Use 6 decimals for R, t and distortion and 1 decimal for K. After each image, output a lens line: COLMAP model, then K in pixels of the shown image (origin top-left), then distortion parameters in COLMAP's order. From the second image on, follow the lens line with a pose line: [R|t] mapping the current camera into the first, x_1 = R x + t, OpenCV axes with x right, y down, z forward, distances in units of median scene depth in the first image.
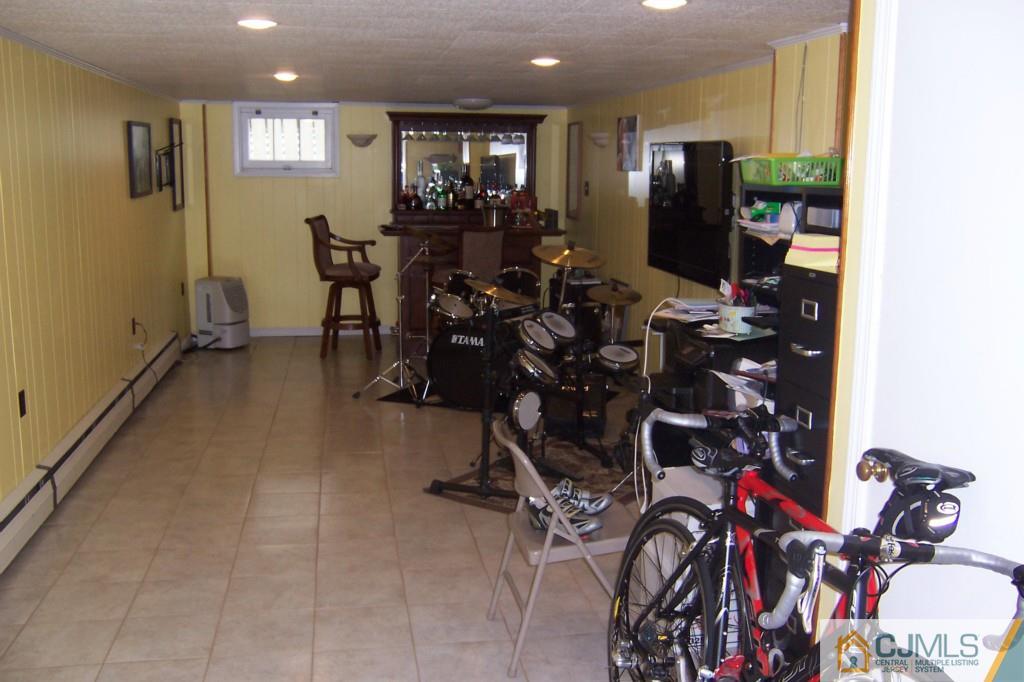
lens RADIAL K [[1008.4, 0, 512.0], [0, 1008.4, 341.0], [0, 0, 1]] dist [-0.151538, 0.228095]
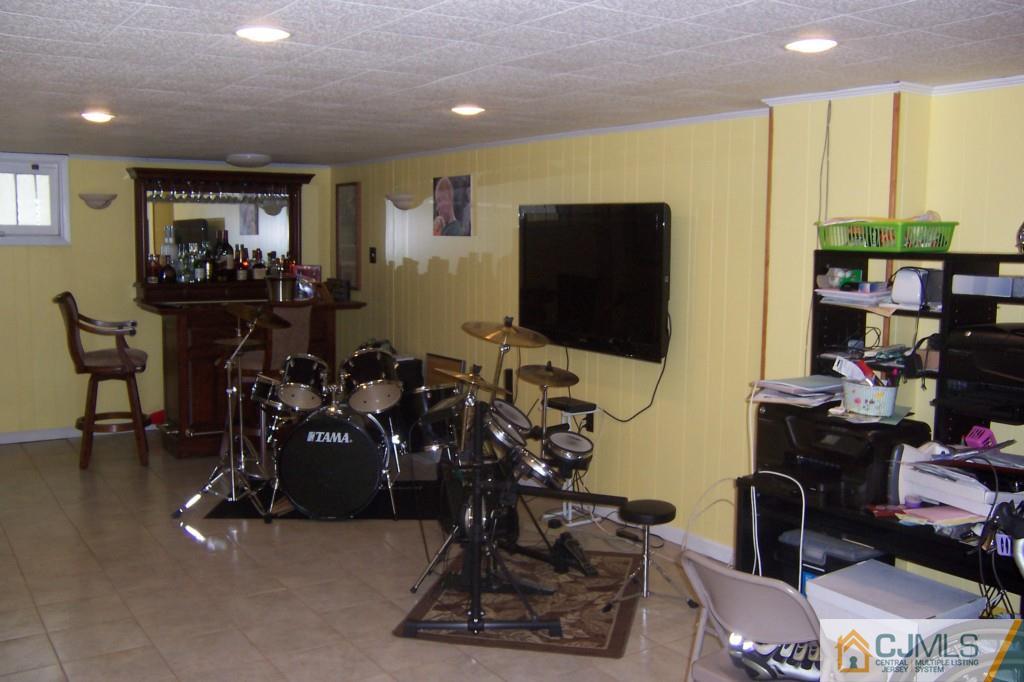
lens RADIAL K [[1008.4, 0, 512.0], [0, 1008.4, 341.0], [0, 0, 1]] dist [-0.151538, 0.228095]
pose [[0.918975, -0.043551, 0.391903, -0.175265], [0.068222, 0.996454, -0.049239, -0.022234], [-0.388369, 0.071986, 0.918688, 0.127488]]
